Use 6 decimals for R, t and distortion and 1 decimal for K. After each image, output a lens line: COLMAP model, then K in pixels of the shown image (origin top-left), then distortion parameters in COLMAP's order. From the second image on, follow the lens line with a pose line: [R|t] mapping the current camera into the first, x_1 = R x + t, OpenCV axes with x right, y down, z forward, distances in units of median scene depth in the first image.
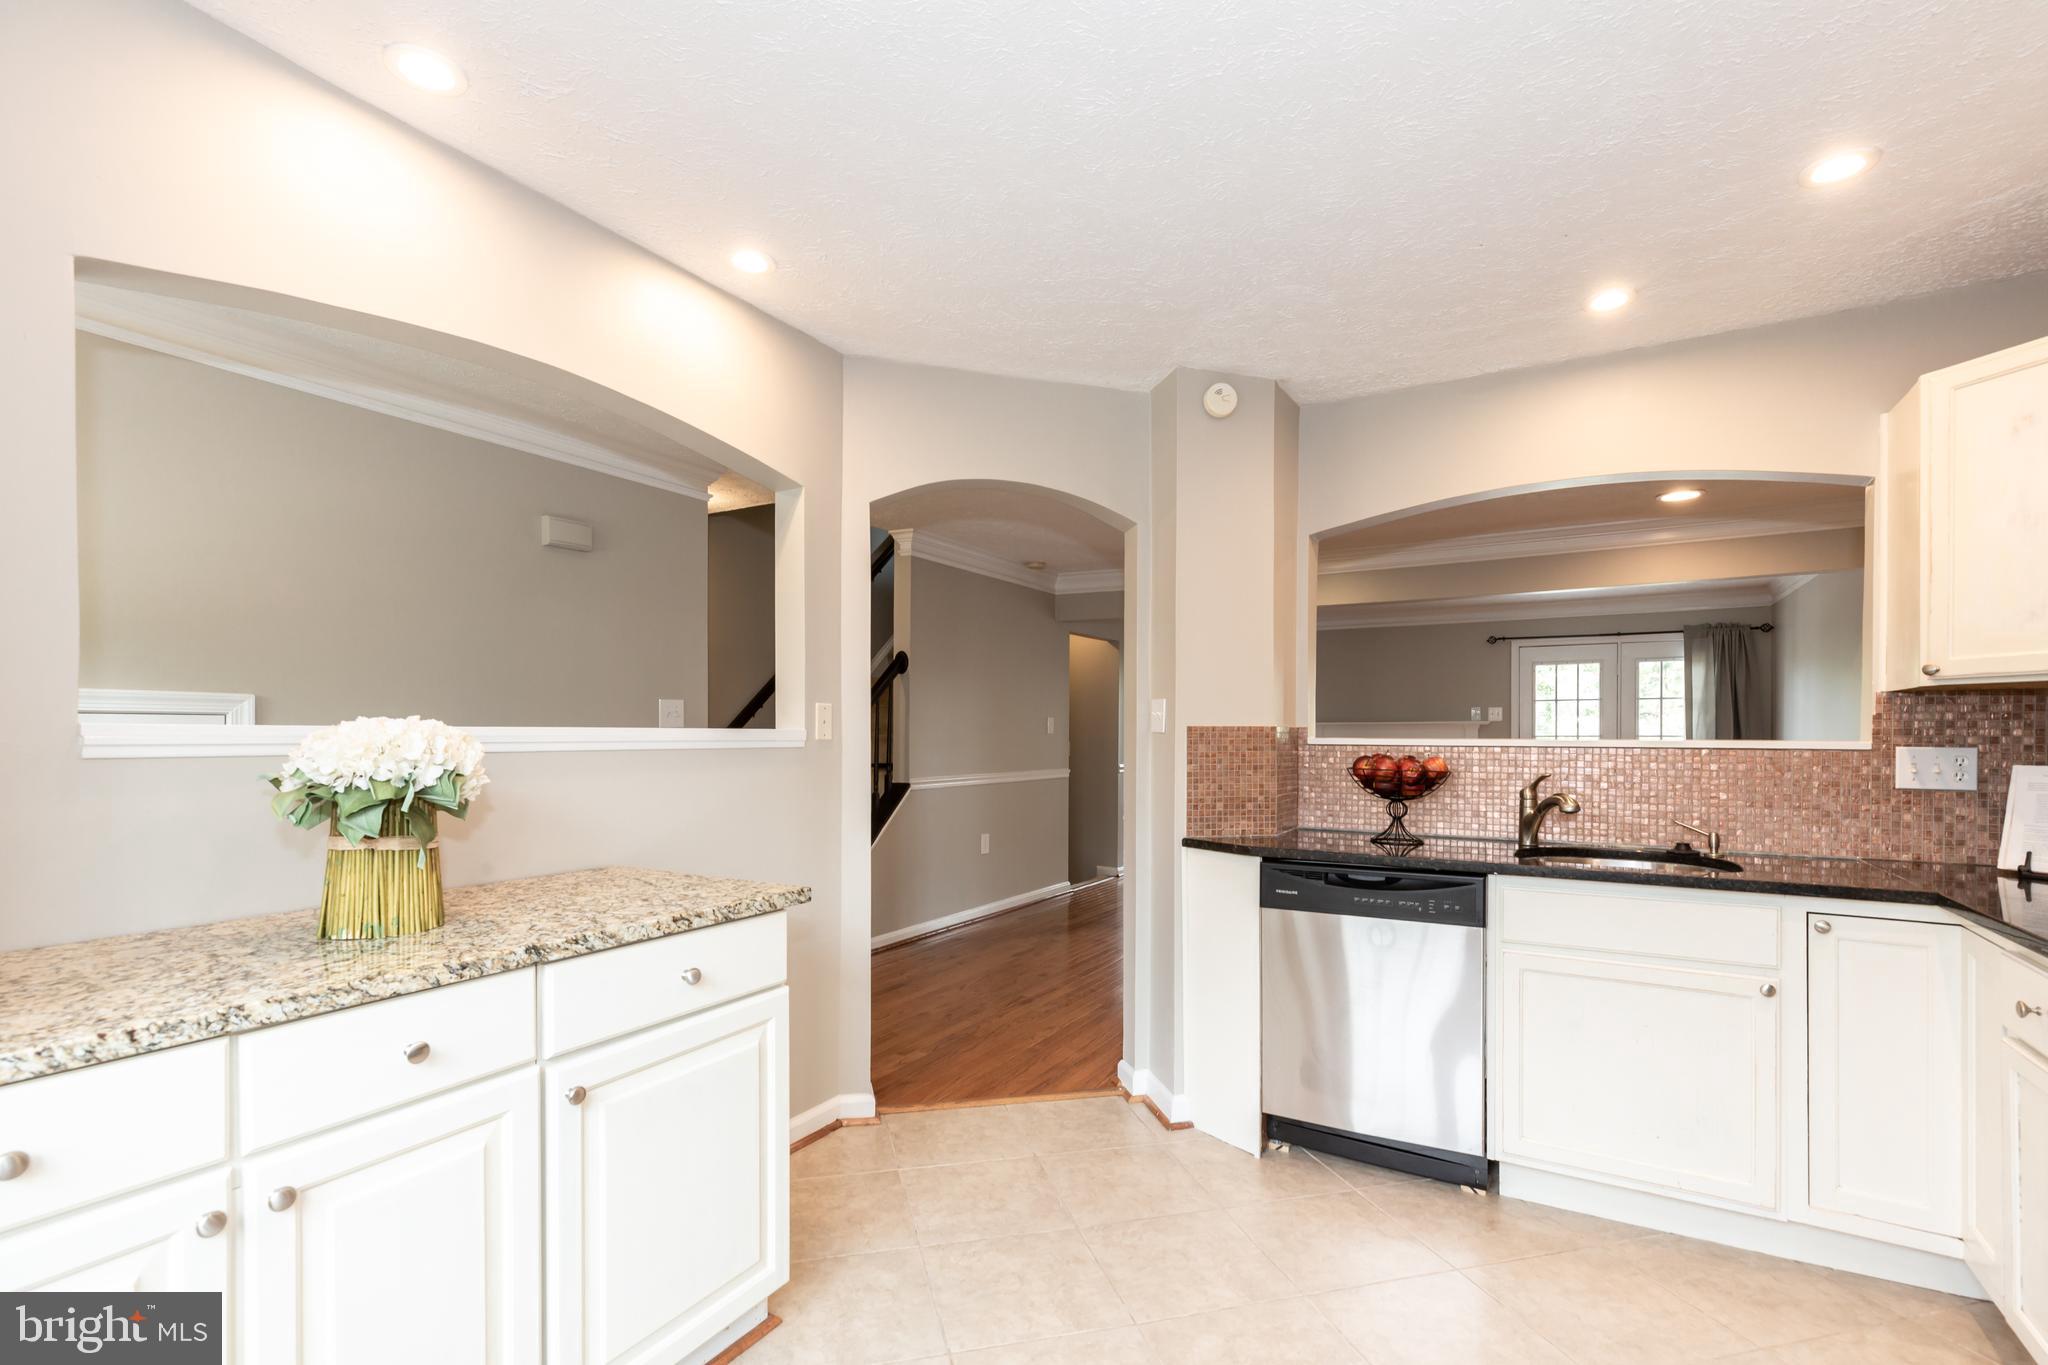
lens RADIAL K [[939.1, 0, 1027.2], [0, 939.1, 743.5], [0, 0, 1]] dist [-0.001246, -0.000192]
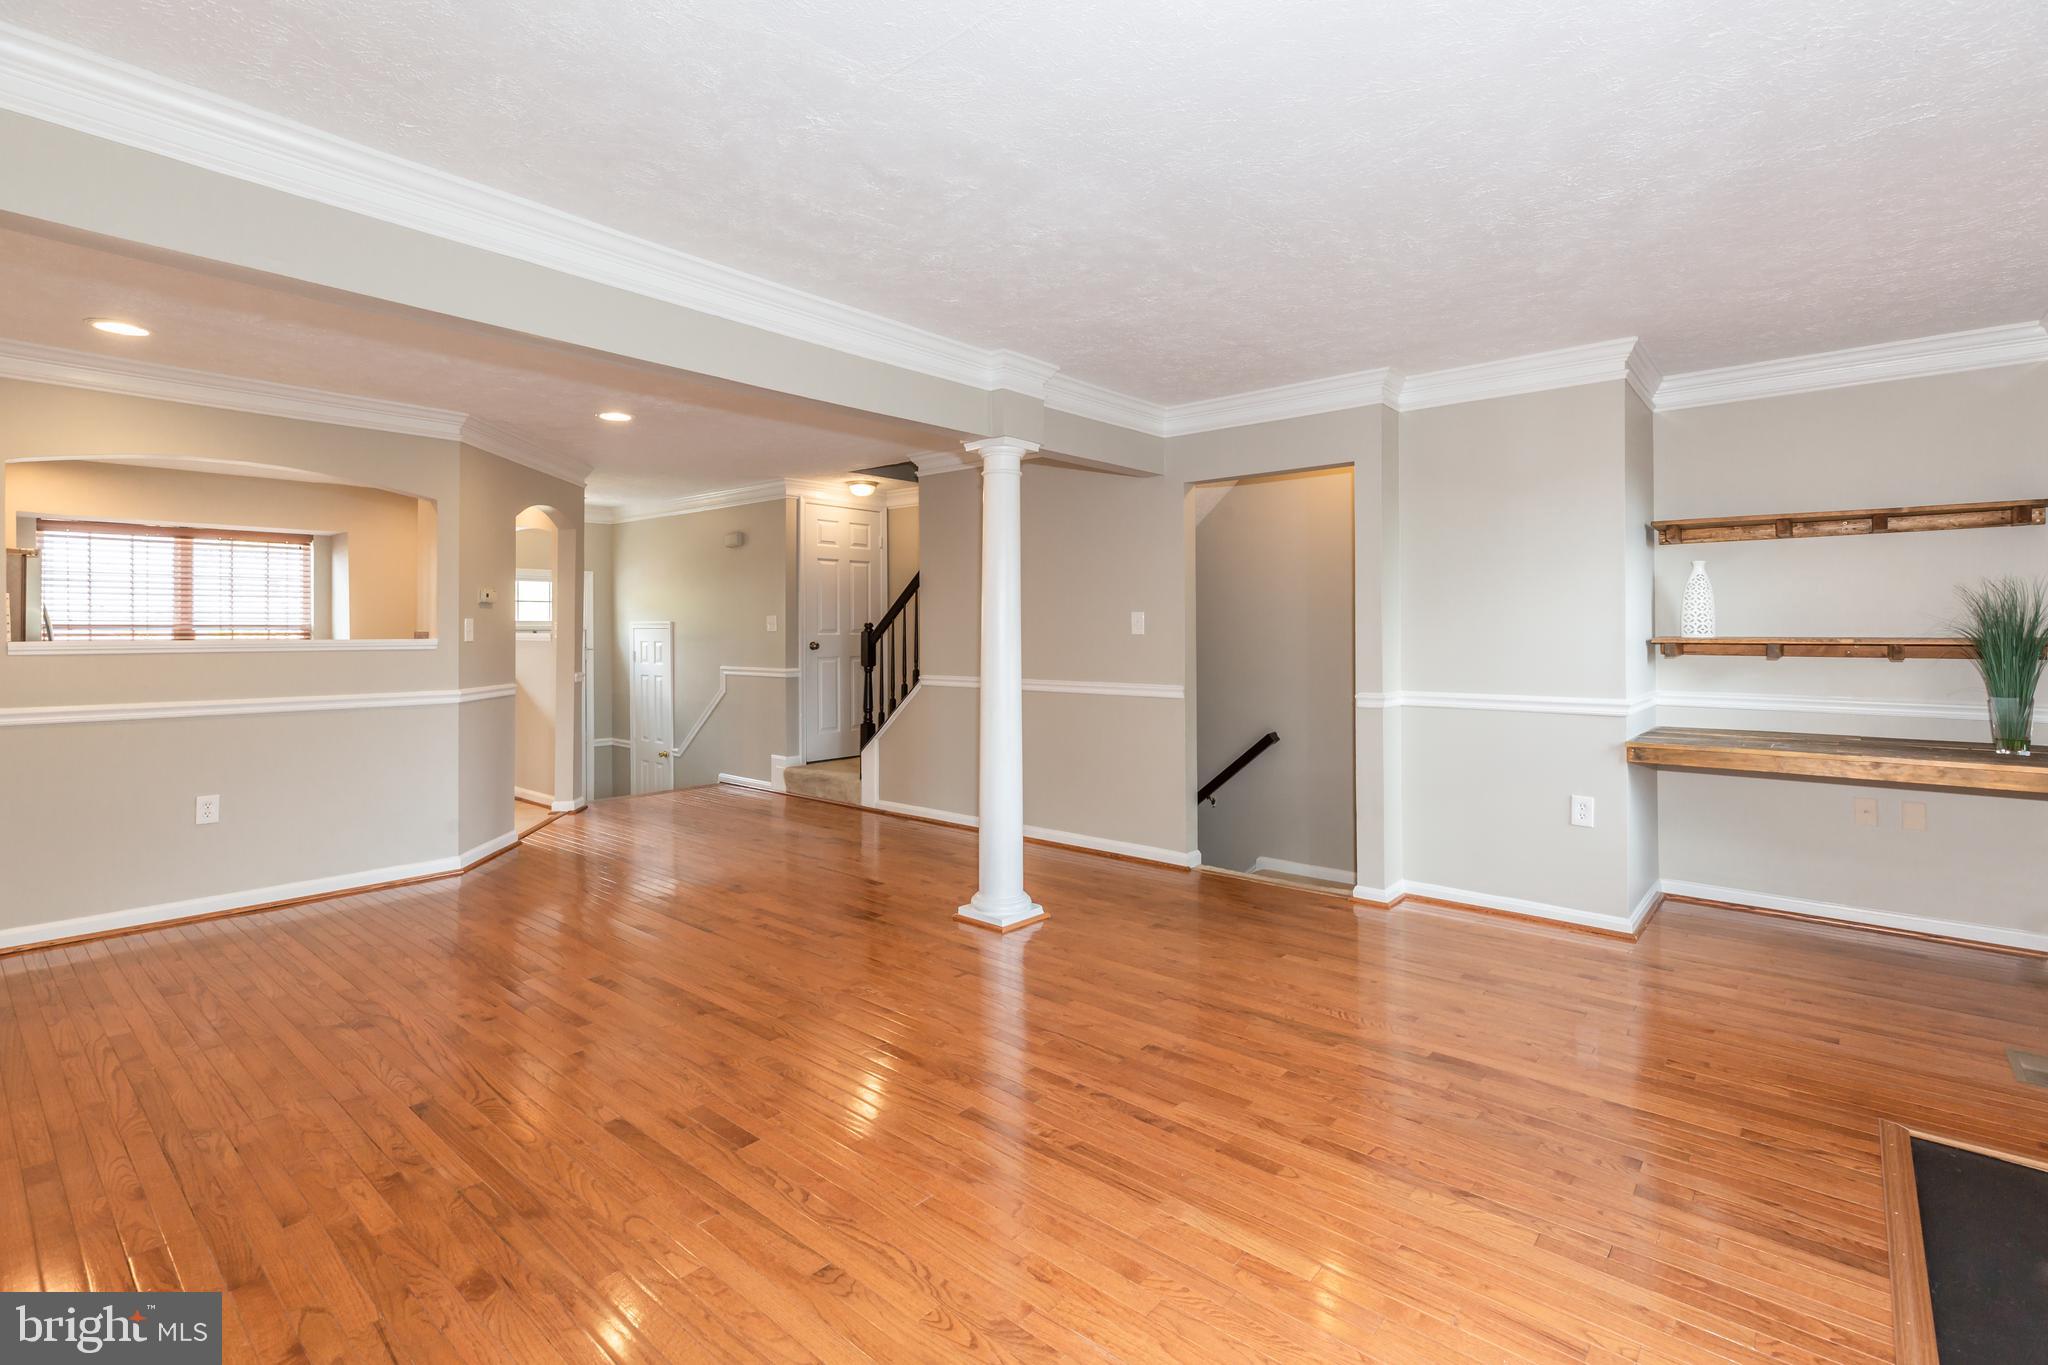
lens RADIAL K [[943.7, 0, 1018.1], [0, 943.7, 610.3], [0, 0, 1]] dist [0.001383, -0.000519]
pose [[-0.183959, -0.021333, -0.982702, 0.704143], [-0.002559, 0.999771, -0.021225, -0.012011], [0.982931, -0.001389, -0.183971, 0.960430]]
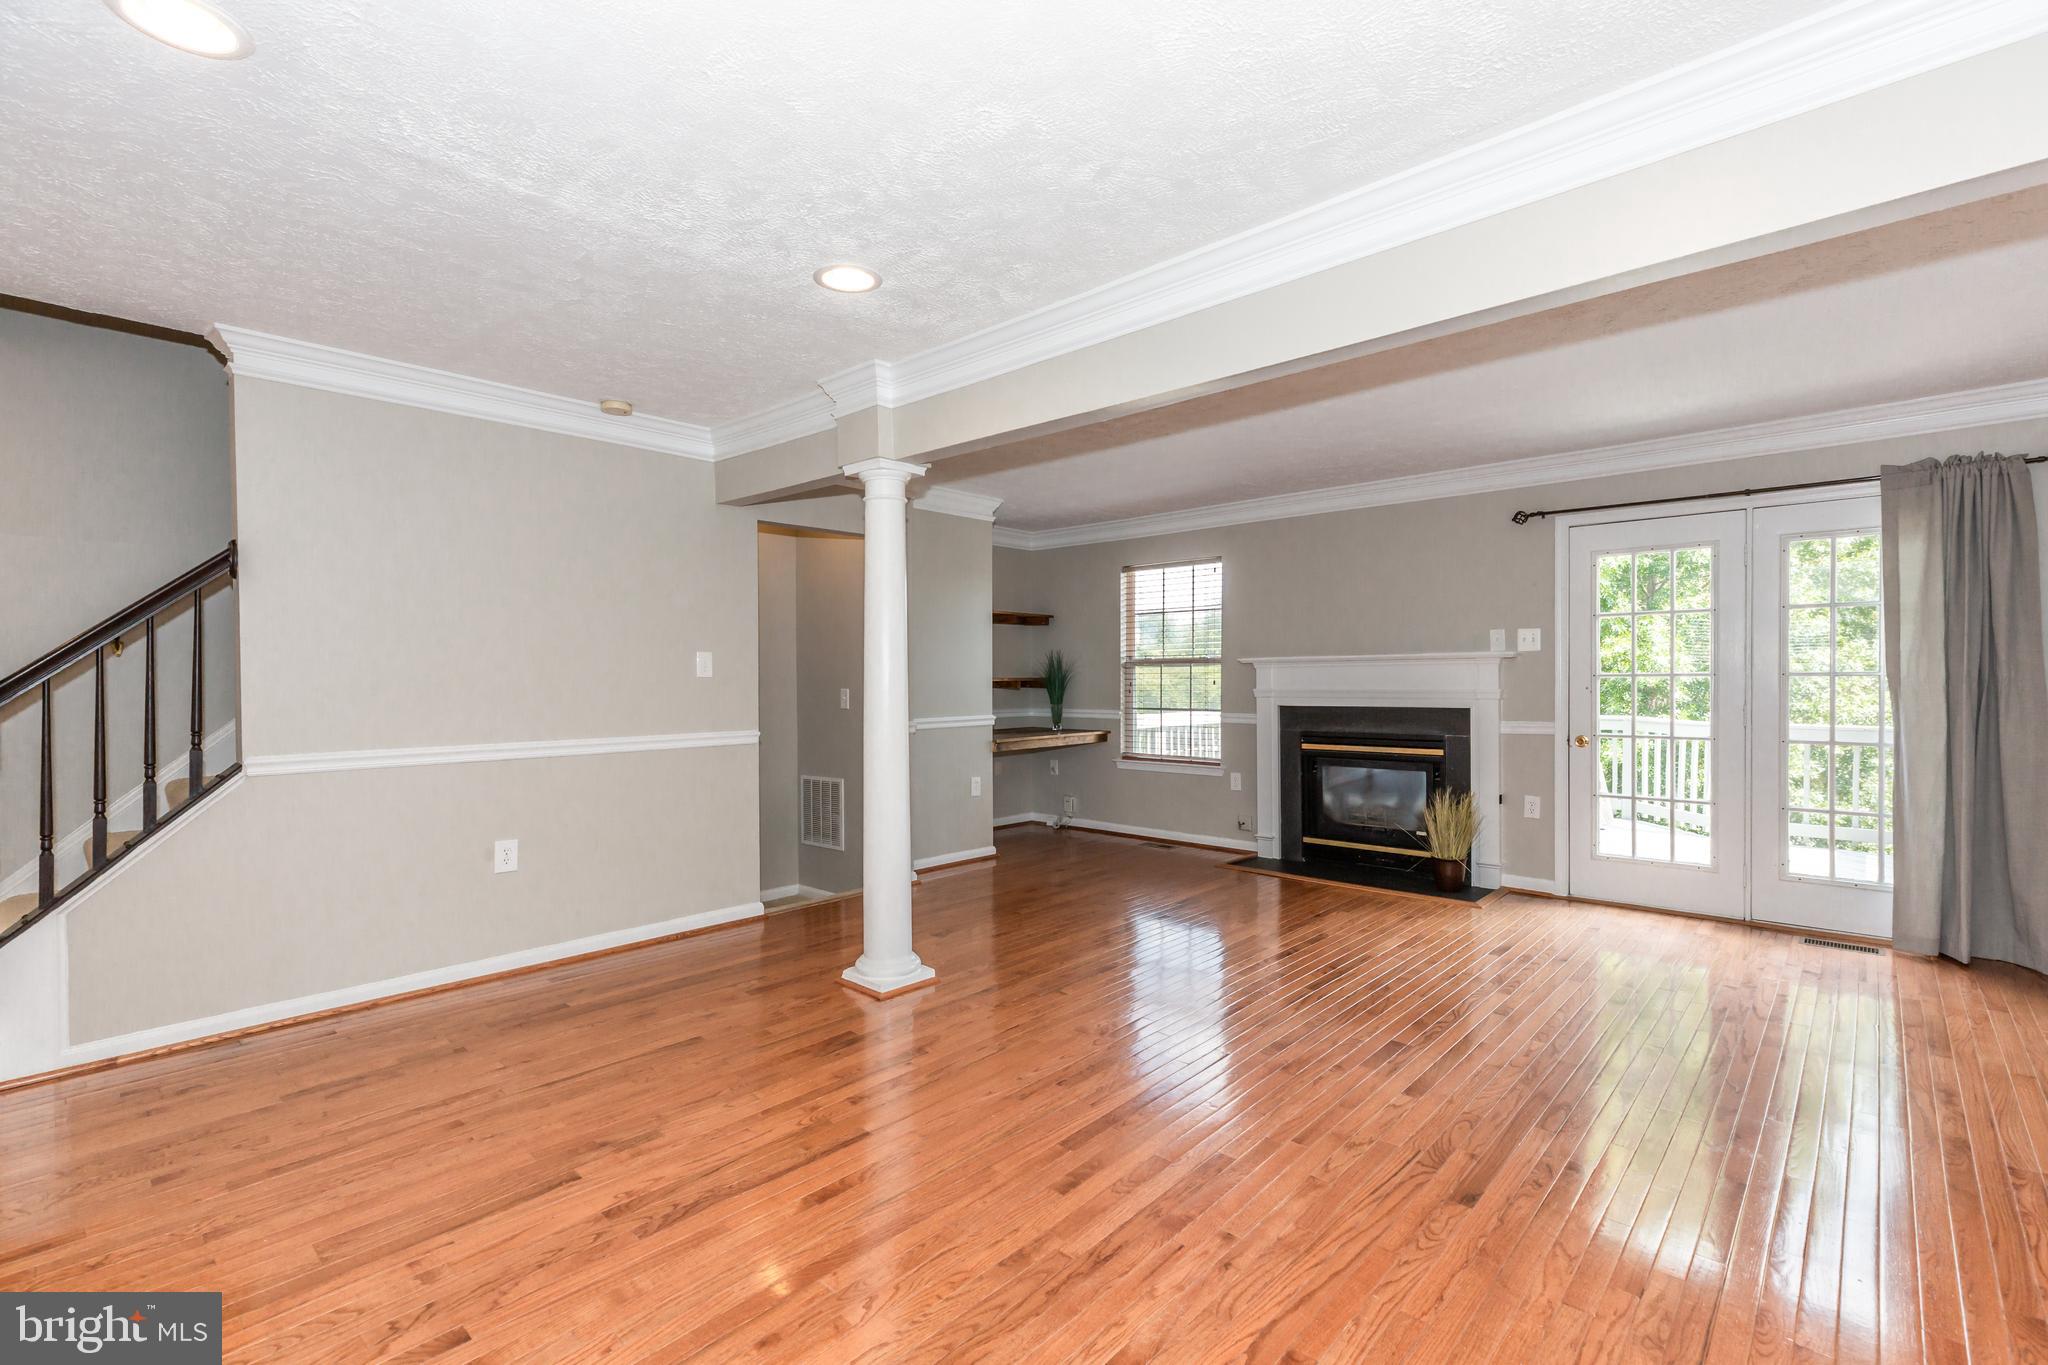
lens RADIAL K [[916.1, 0, 1024.0], [0, 916.1, 682.5], [0, 0, 1]] dist [0.000244, 0.000211]
pose [[0.975992, -0.002580, -0.217792, 0.348761], [0.003234, 0.999991, 0.002646, -0.006953], [0.217784, -0.003287, 0.975992, 0.396594]]
